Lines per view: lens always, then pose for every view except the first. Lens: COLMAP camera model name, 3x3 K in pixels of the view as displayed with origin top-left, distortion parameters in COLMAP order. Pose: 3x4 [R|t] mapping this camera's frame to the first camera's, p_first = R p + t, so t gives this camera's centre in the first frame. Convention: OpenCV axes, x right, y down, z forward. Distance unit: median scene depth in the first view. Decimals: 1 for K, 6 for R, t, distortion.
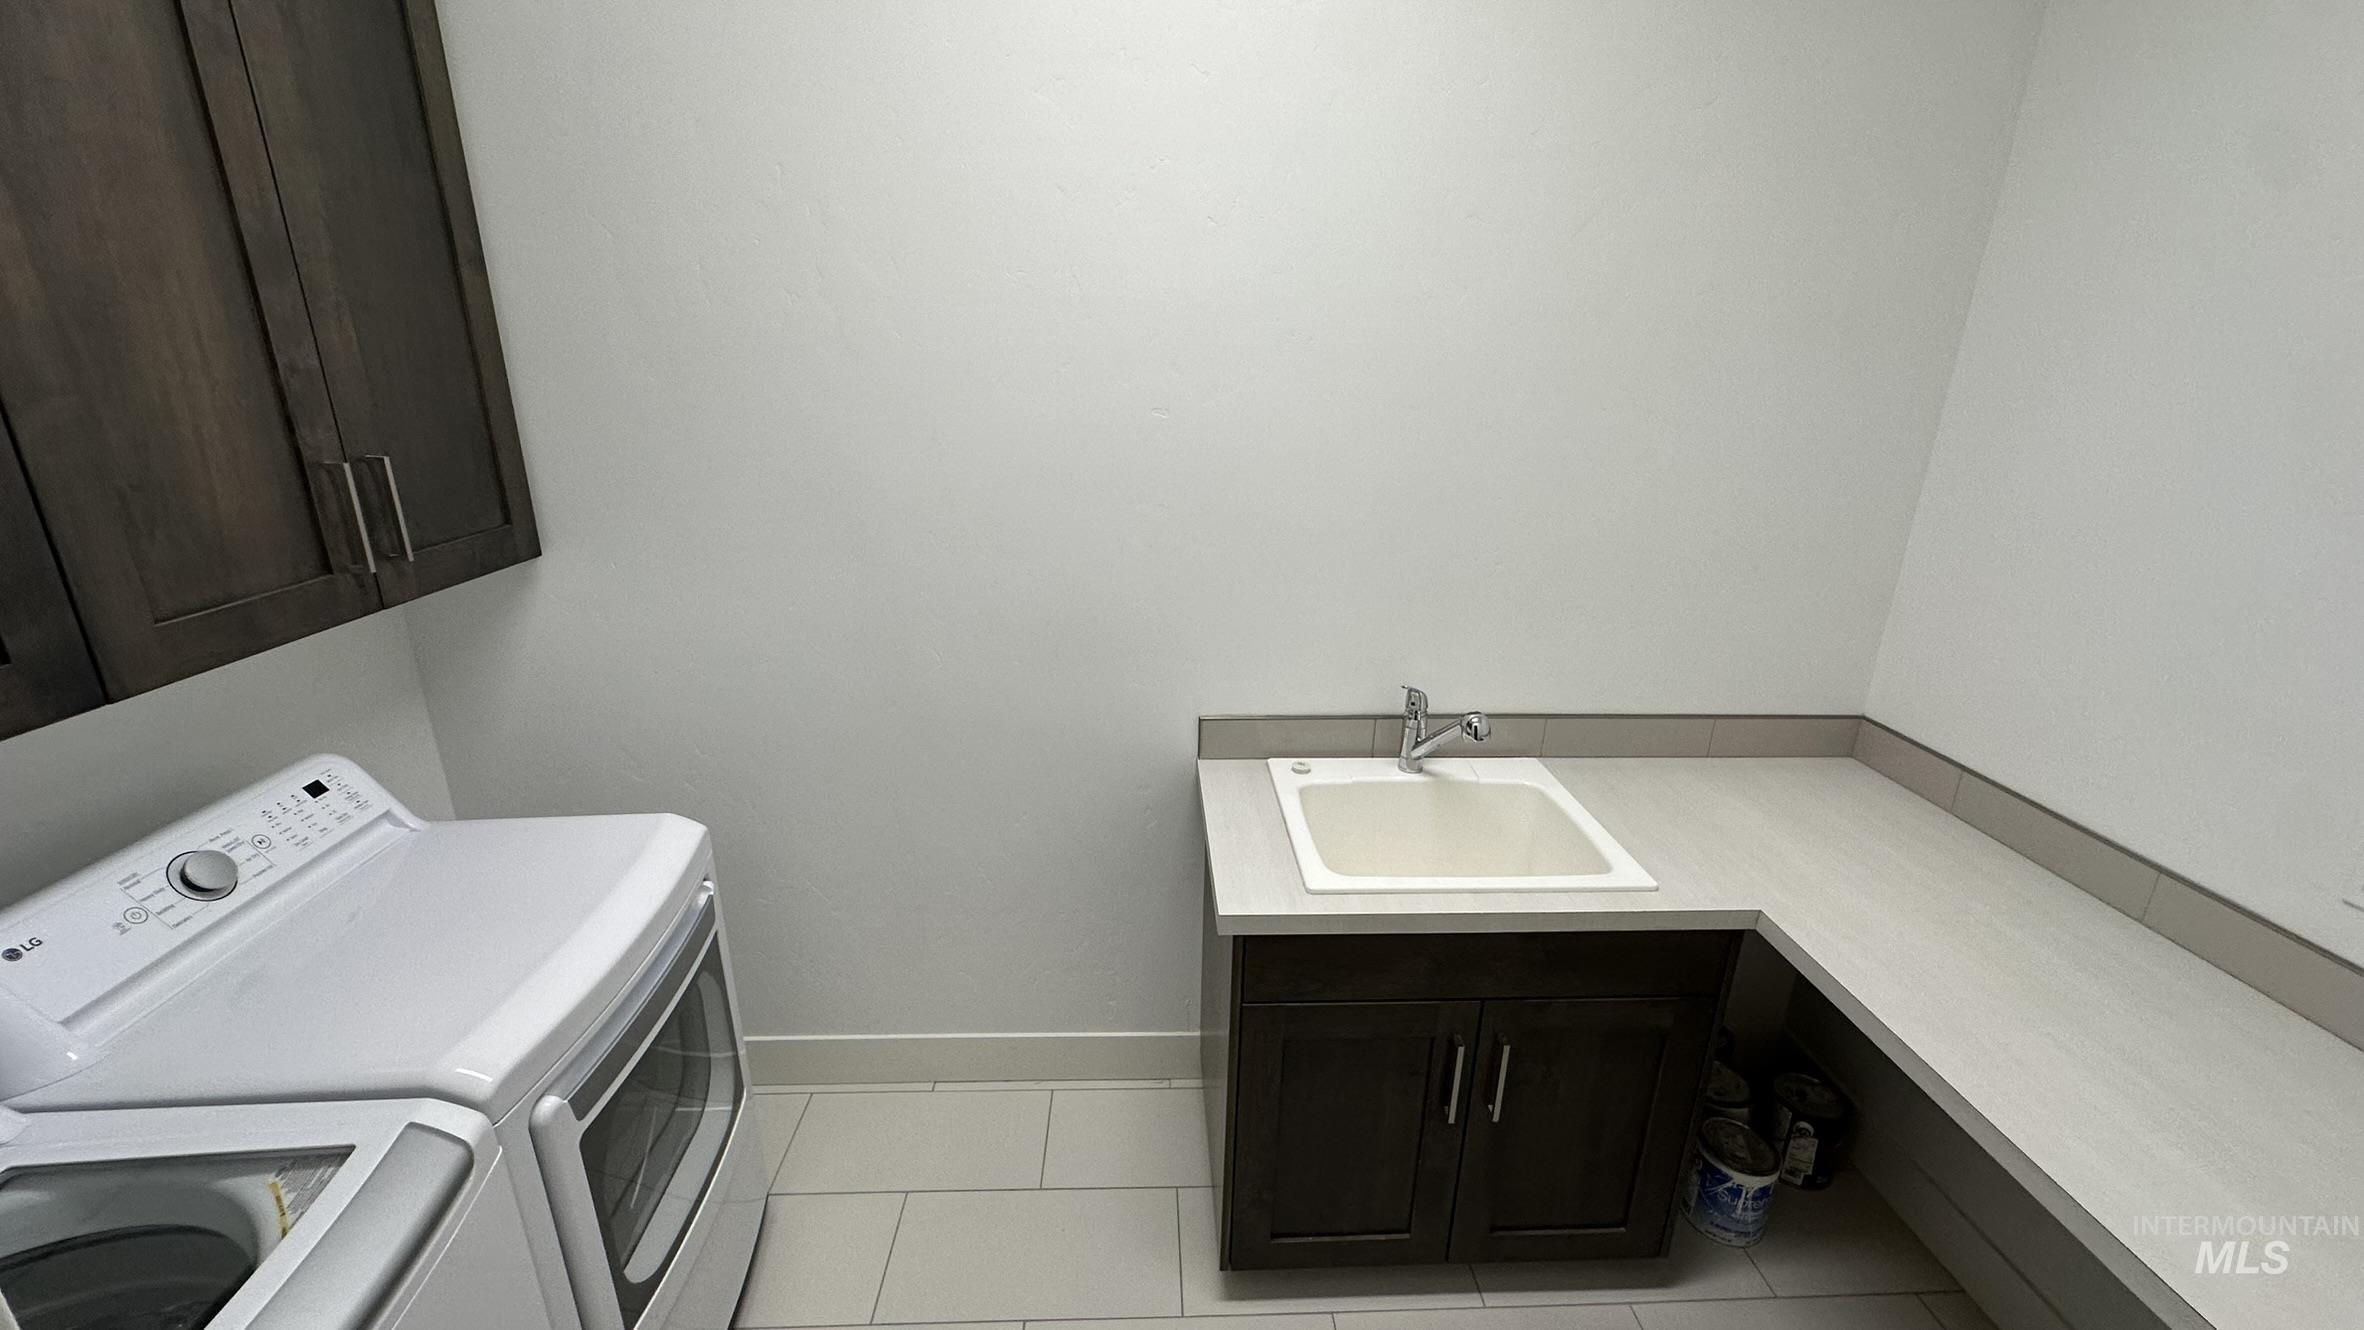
lens RADIAL K [[947.6, 0, 1182.0], [0, 947.6, 665.0], [0, 0, 1]] dist [0.001059, 0.000002]
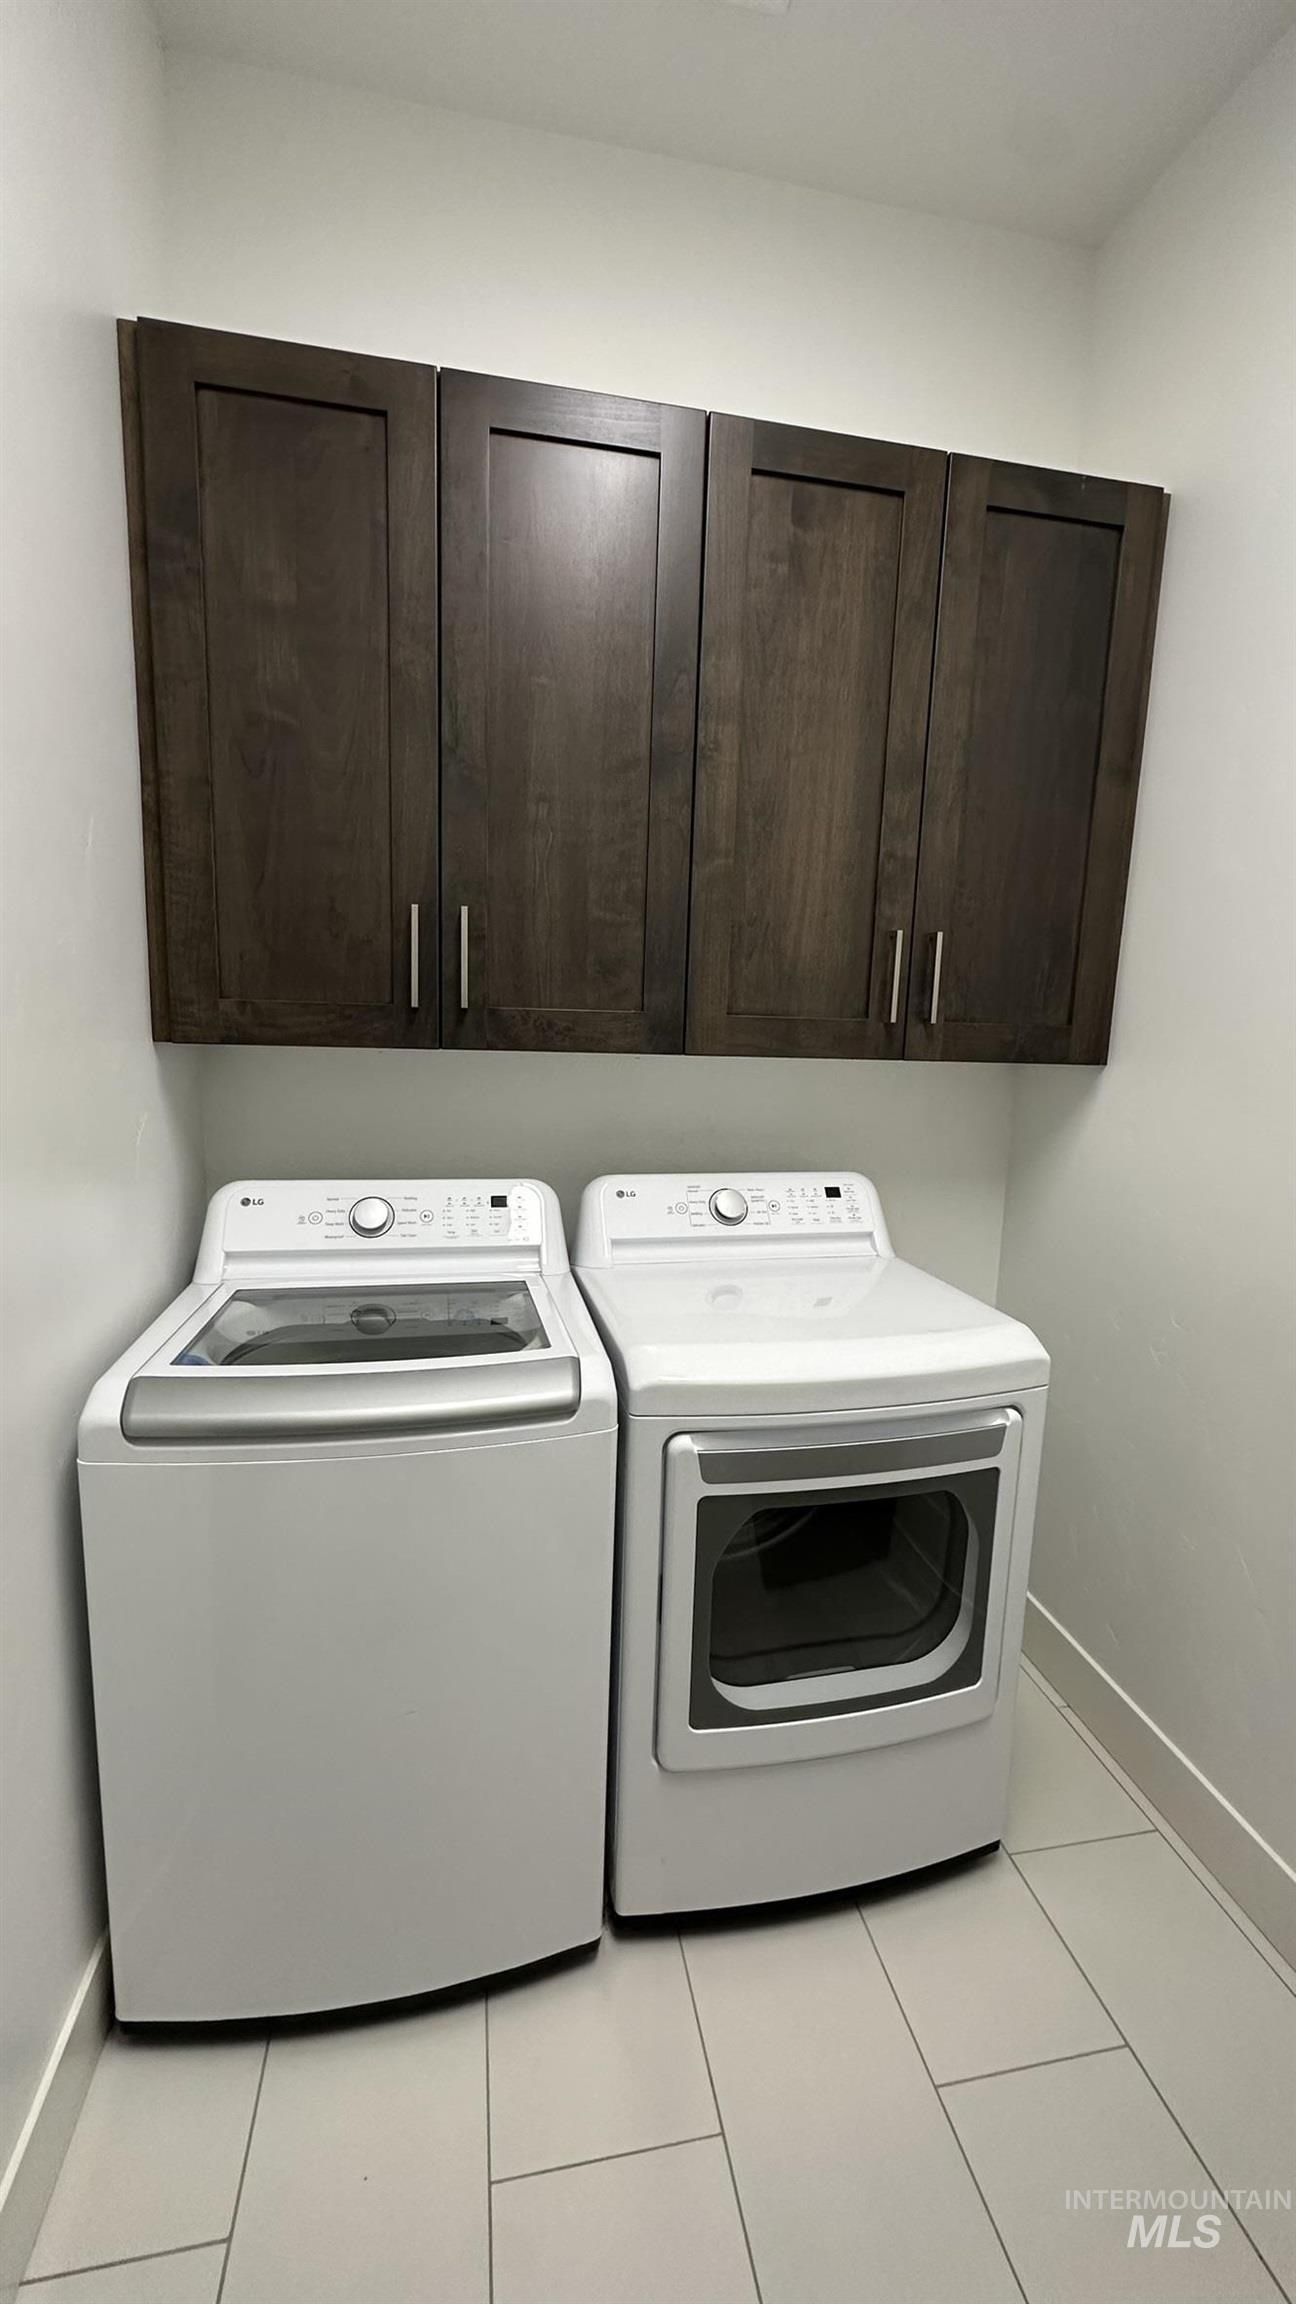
lens RADIAL K [[923.6, 0, 648.0], [0, 923.6, 1152.0], [0, 0, 1]] dist [0.001059, 0.000002]
pose [[0.175463, 0.157880, -0.971744, 0.270168], [-0.340595, 0.935840, 0.090547, 0.058844], [0.923693, 0.315083, 0.217978, 0.541587]]
